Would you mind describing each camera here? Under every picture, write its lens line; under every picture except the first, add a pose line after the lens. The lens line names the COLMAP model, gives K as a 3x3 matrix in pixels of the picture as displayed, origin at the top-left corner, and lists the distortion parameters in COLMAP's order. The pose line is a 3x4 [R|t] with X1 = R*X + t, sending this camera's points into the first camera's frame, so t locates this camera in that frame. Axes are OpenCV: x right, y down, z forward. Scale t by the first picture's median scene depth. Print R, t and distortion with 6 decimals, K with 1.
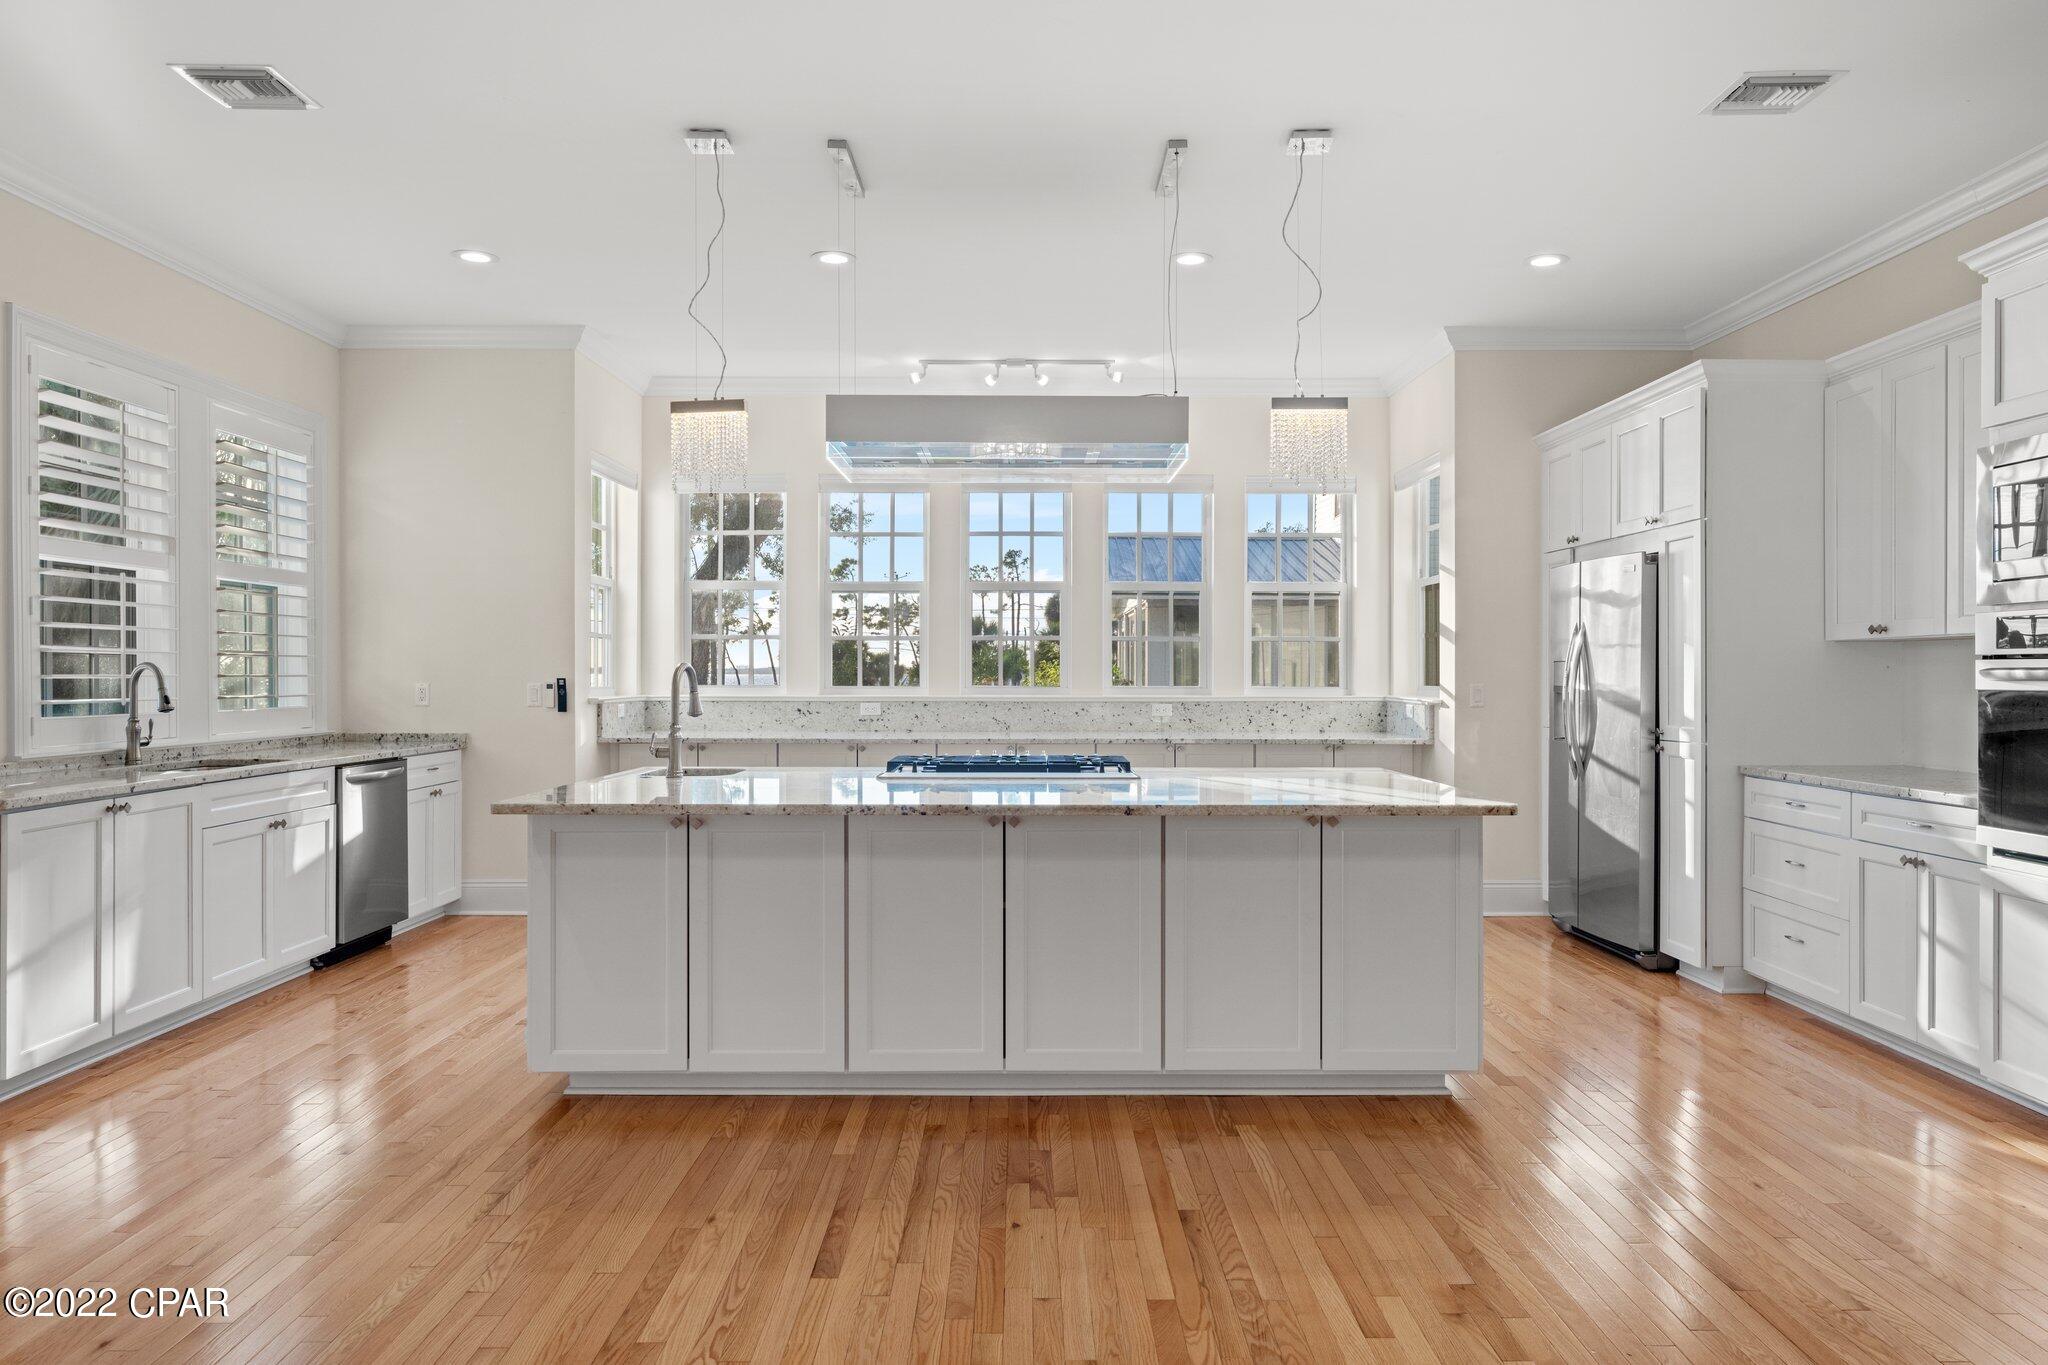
lens RADIAL K [[1353.9, 0, 1024.0], [0, 1353.9, 682.5], [0, 0, 1]] dist [0.007435, 0.002621]
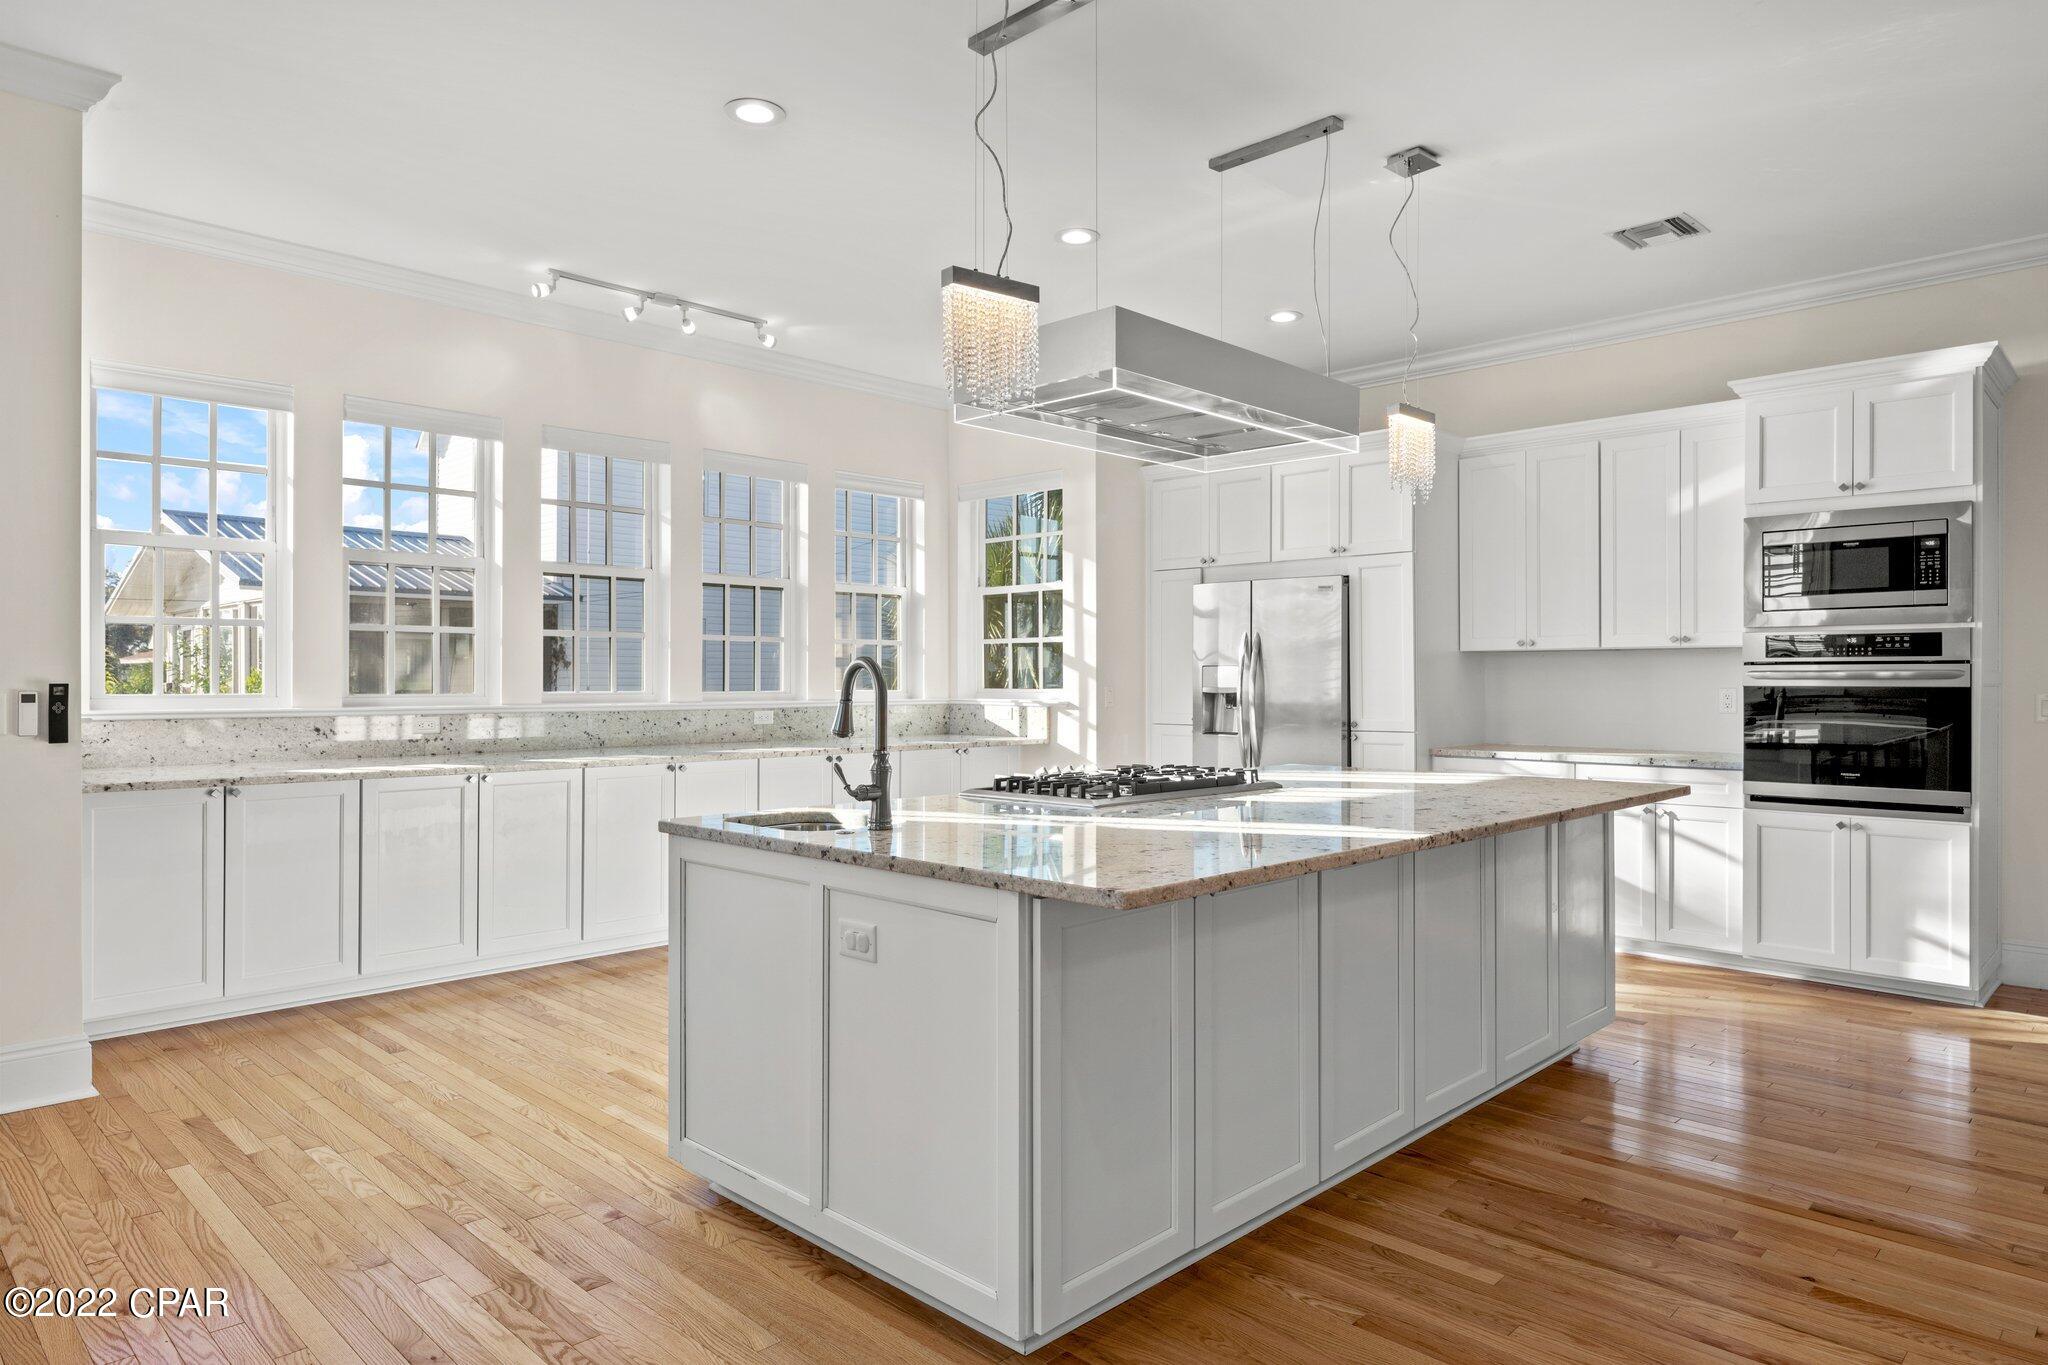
lens RADIAL K [[1232.5, 0, 1026.3], [0, 1232.5, 675.7], [0, 0, 1]] dist [0.006568, -0.000318]
pose [[0.700734, 0.001071, 0.713422, -0.638112], [0.007346, 0.999935, -0.008717, 0.001555], [-0.713385, 0.011350, 0.700680, 0.525851]]
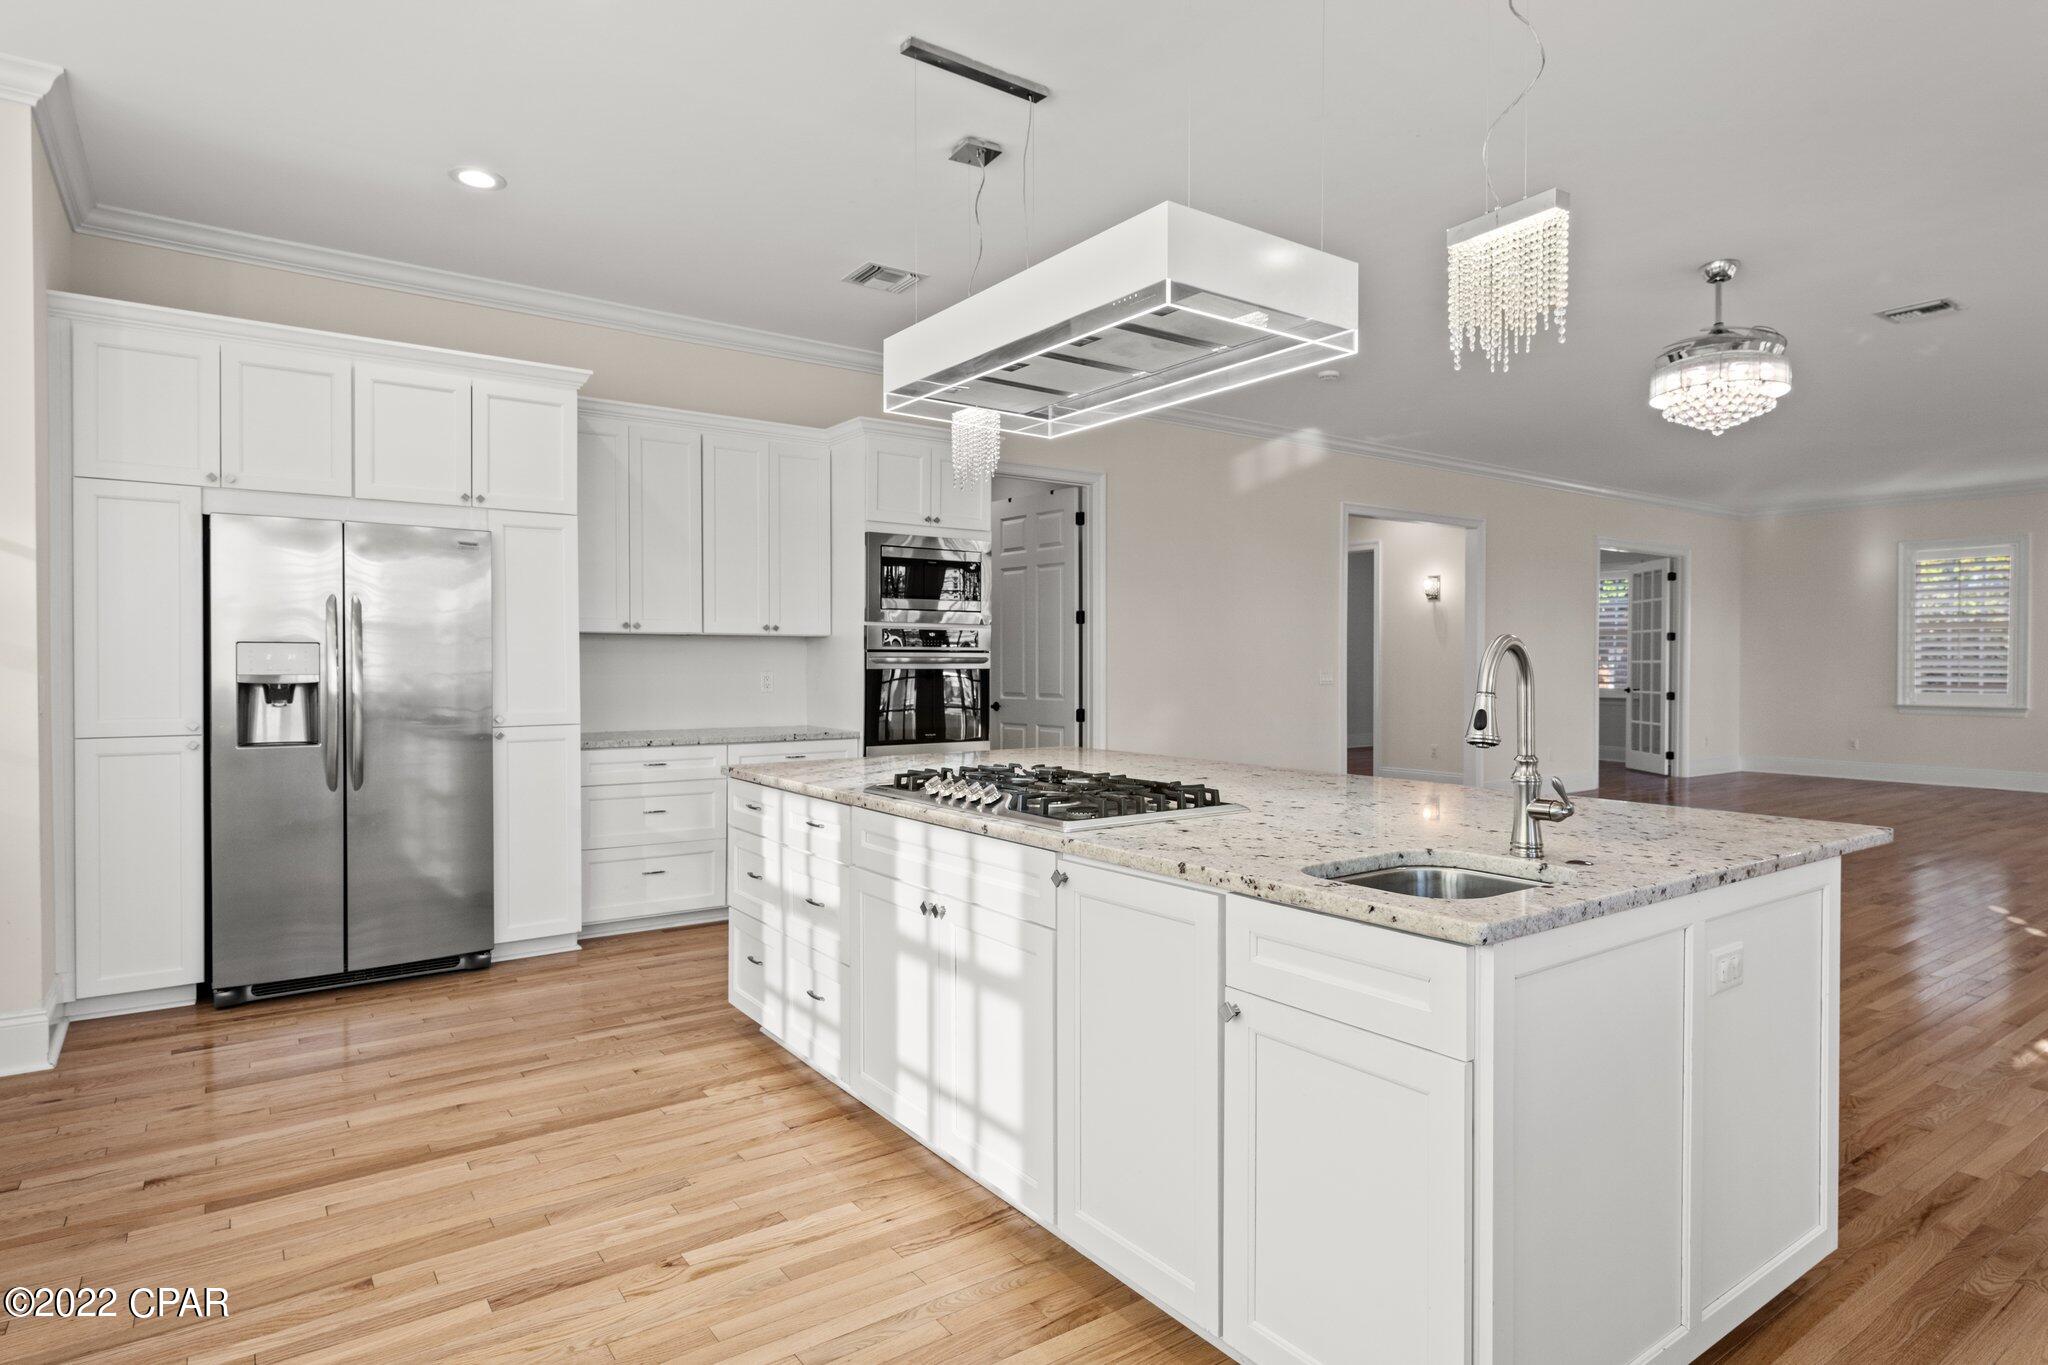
lens RADIAL K [[1121.0, 0, 1024.0], [0, 1121.0, 682.5], [0, 0, 1]] dist [0.006487, 0.000242]
pose [[-0.581387, -0.015184, 0.813486, -0.497586], [0.006189, 0.999714, 0.023083, -0.006560], [-0.813604, 0.018455, -0.581127, 1.409153]]
